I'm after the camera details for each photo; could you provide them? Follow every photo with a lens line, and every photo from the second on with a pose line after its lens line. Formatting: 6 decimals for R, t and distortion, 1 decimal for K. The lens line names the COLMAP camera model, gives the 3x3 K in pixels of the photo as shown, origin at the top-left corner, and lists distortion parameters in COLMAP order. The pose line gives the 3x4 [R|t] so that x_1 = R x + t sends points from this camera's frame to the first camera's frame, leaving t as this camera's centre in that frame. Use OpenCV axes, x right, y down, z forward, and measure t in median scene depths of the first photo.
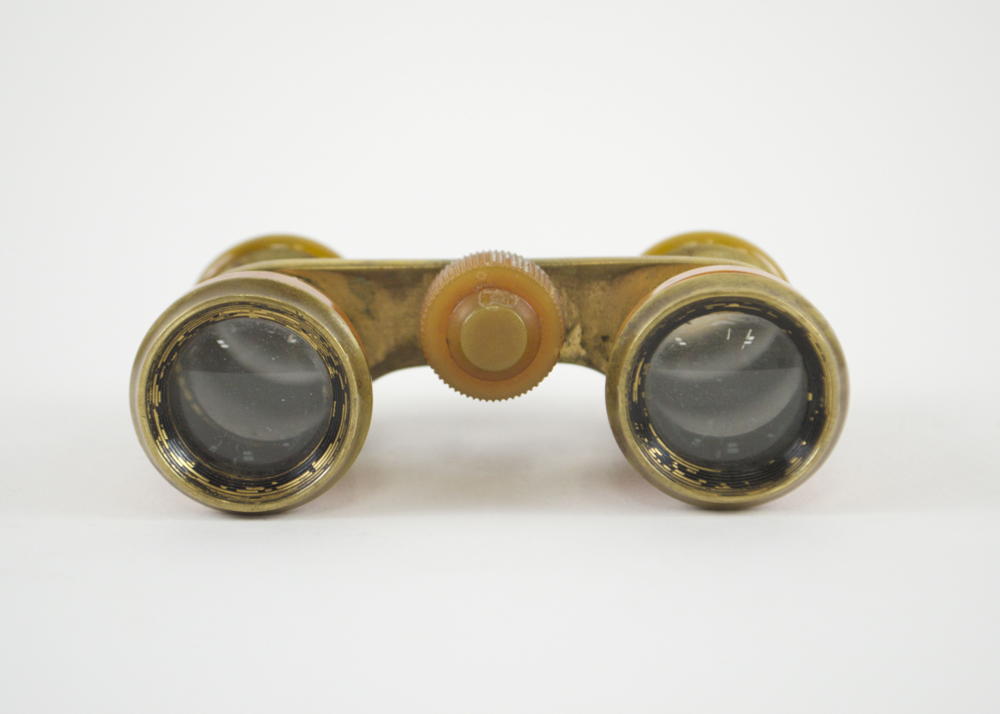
lens RADIAL K [[2581.9, 0, 503.5], [0, 2581.9, 355.2], [0, 0, 1]] dist [-0.001290, 0.000000]
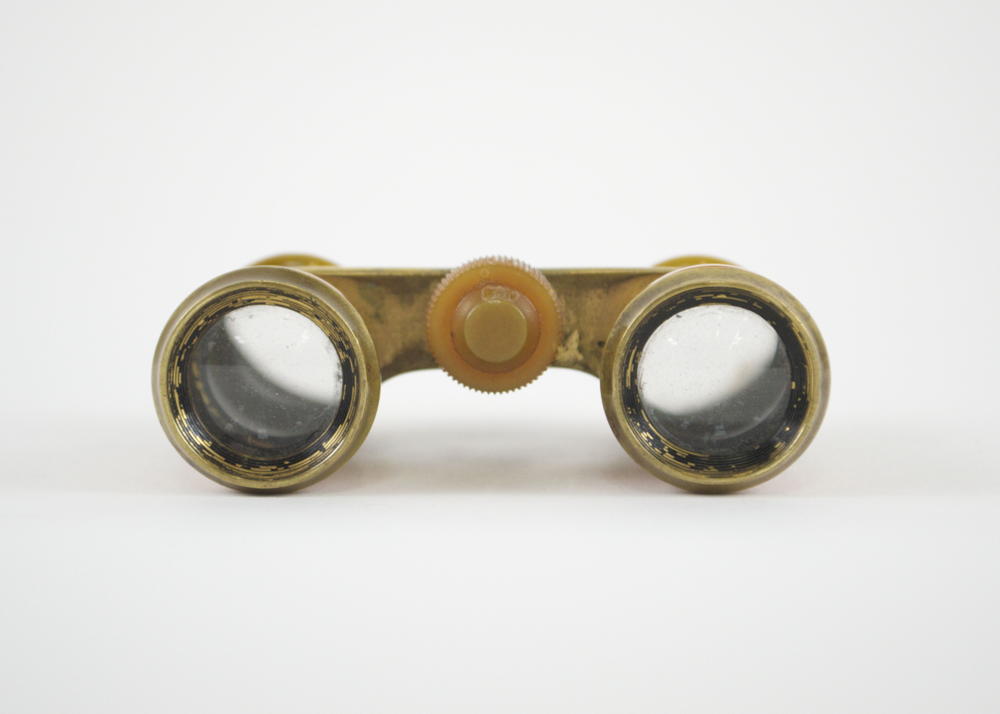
lens RADIAL K [[2581.9, 0, 496.6], [0, 2581.9, 358.9], [0, 0, 1]] dist [-0.001290, 0.000000]
pose [[0.999919, 0.011277, -0.005900, 0.003050], [-0.011747, 0.996148, -0.086898, 0.098851], [0.004897, 0.086960, 0.996200, -0.057091]]
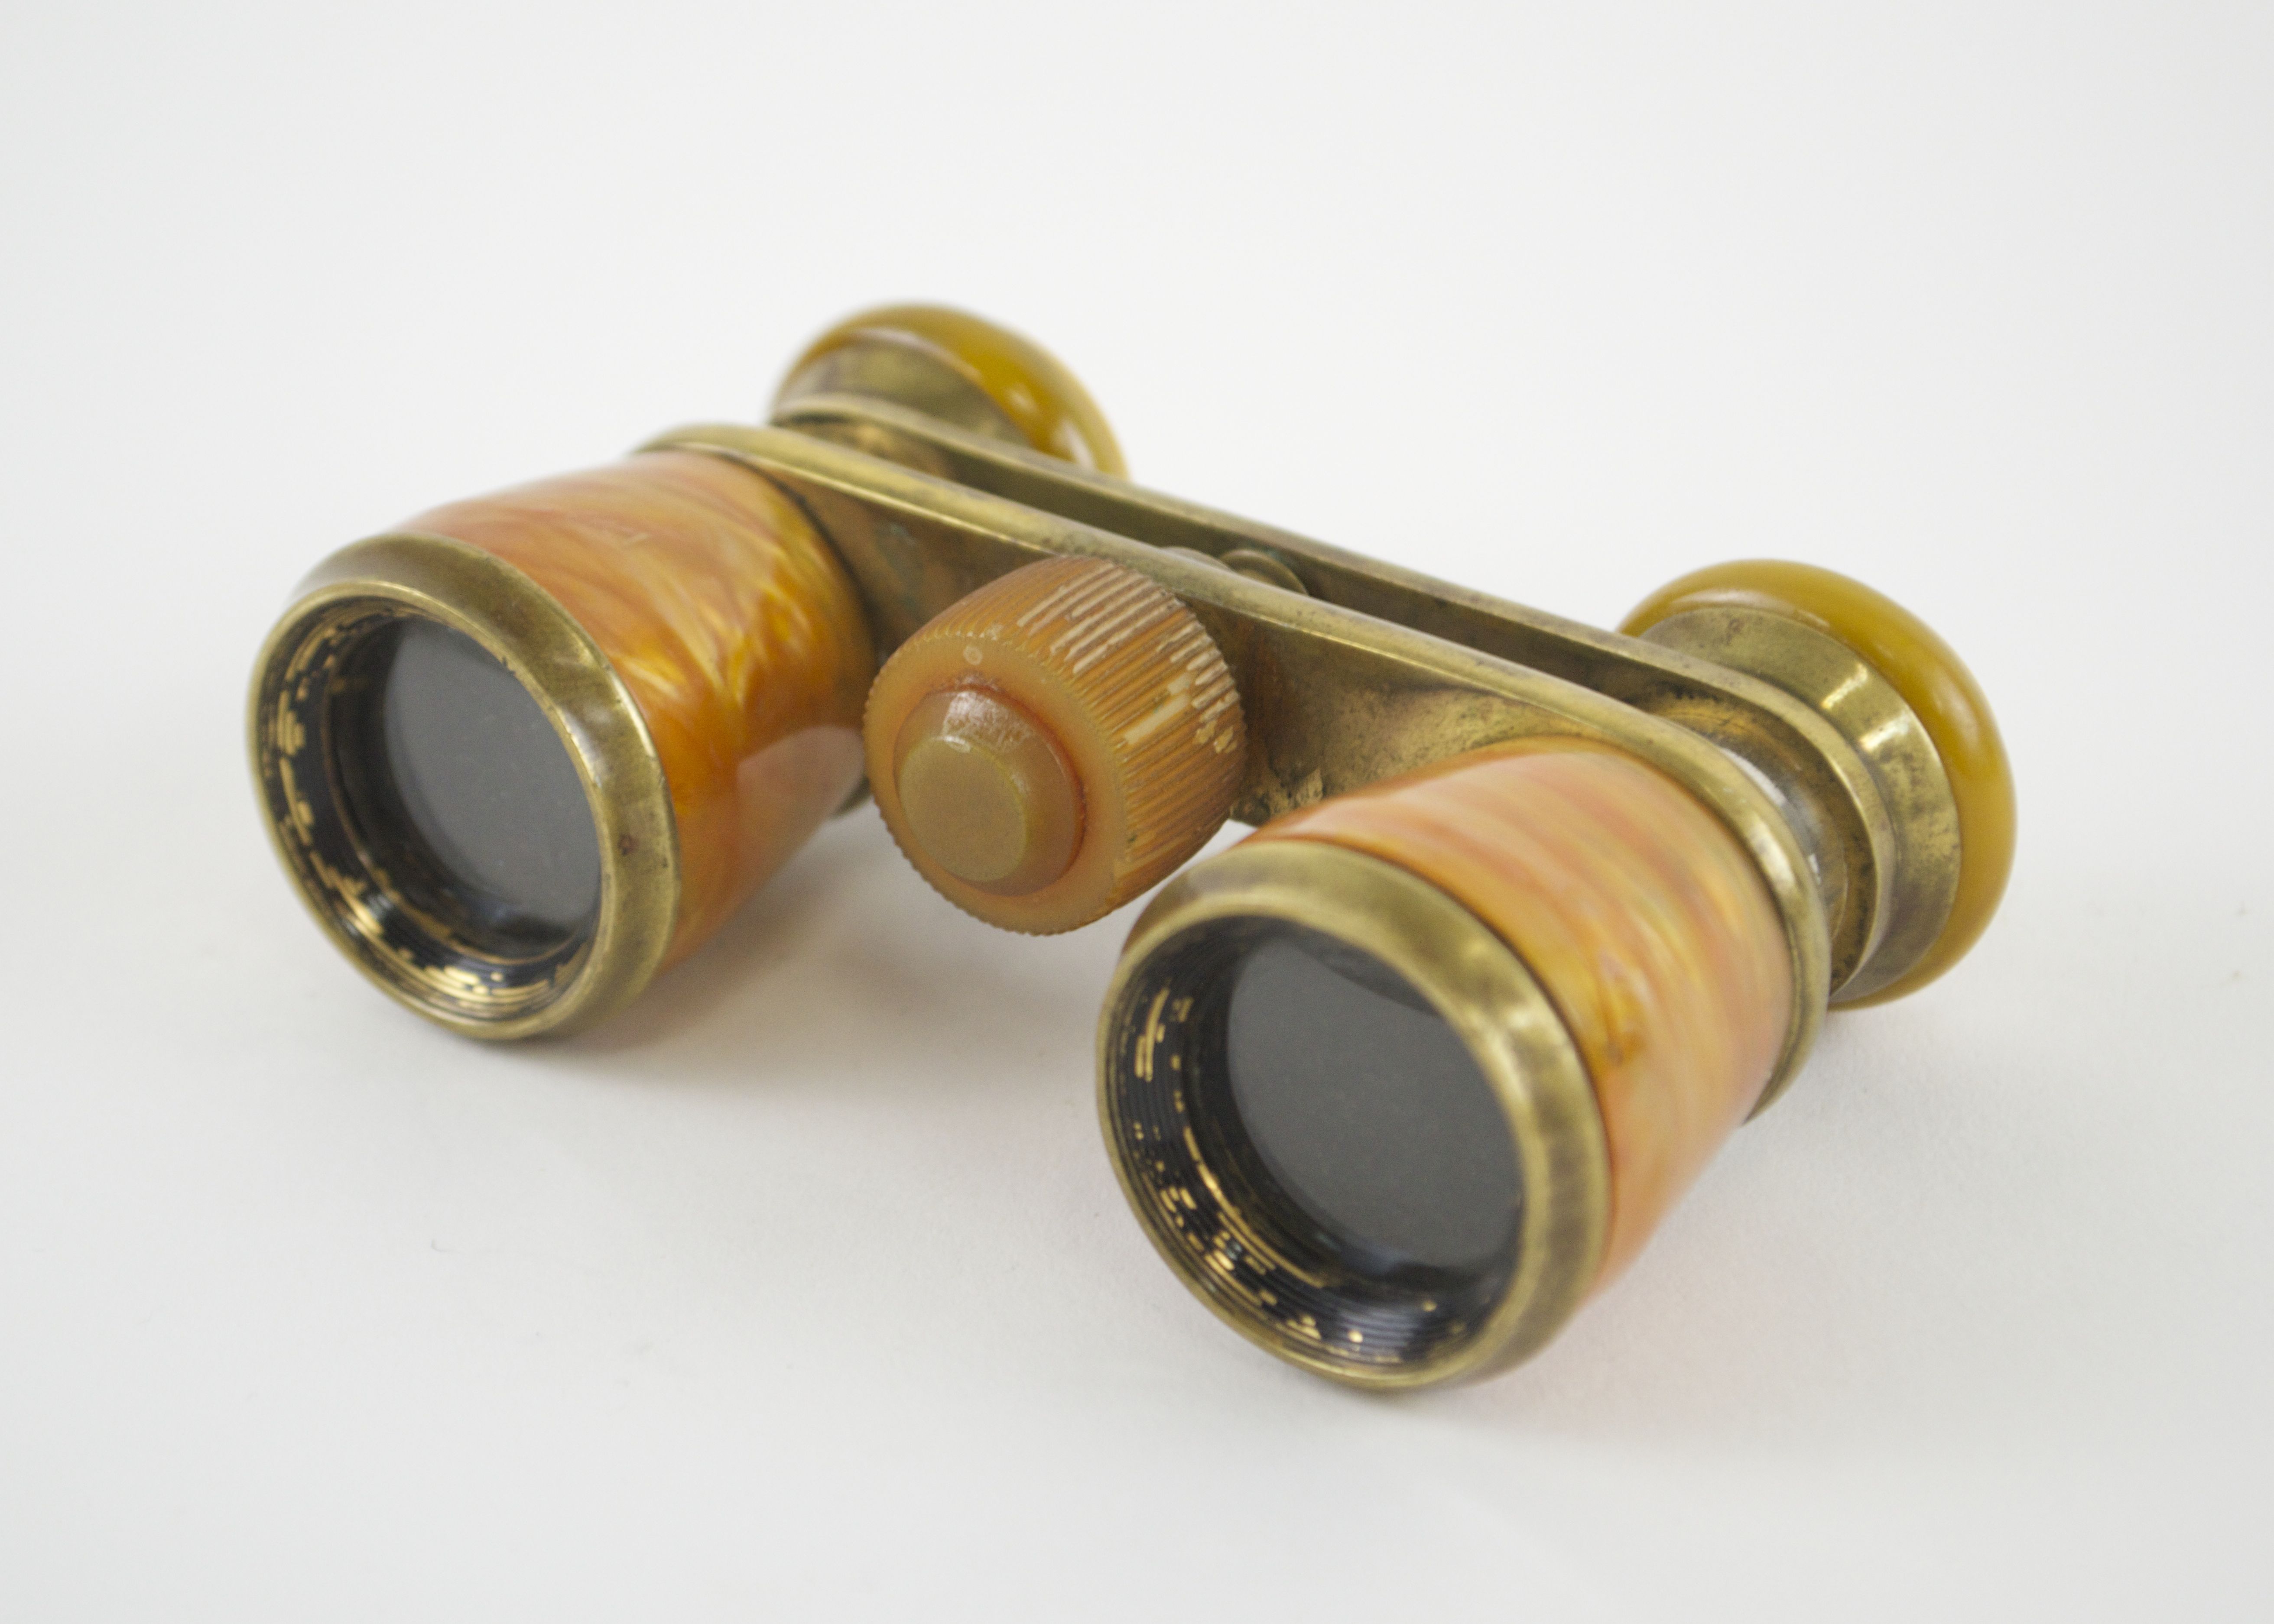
lens RADIAL K [[5546.7, 0, 1137.4], [0, 5546.7, 810.0], [0, 0, 1]] dist [0.171924, 0.000000]
pose [[0.819229, 0.293233, -0.492828, 0.478328], [-0.135855, 0.934156, 0.329993, -0.317121], [0.557143, -0.203386, 0.805125, 0.285625]]
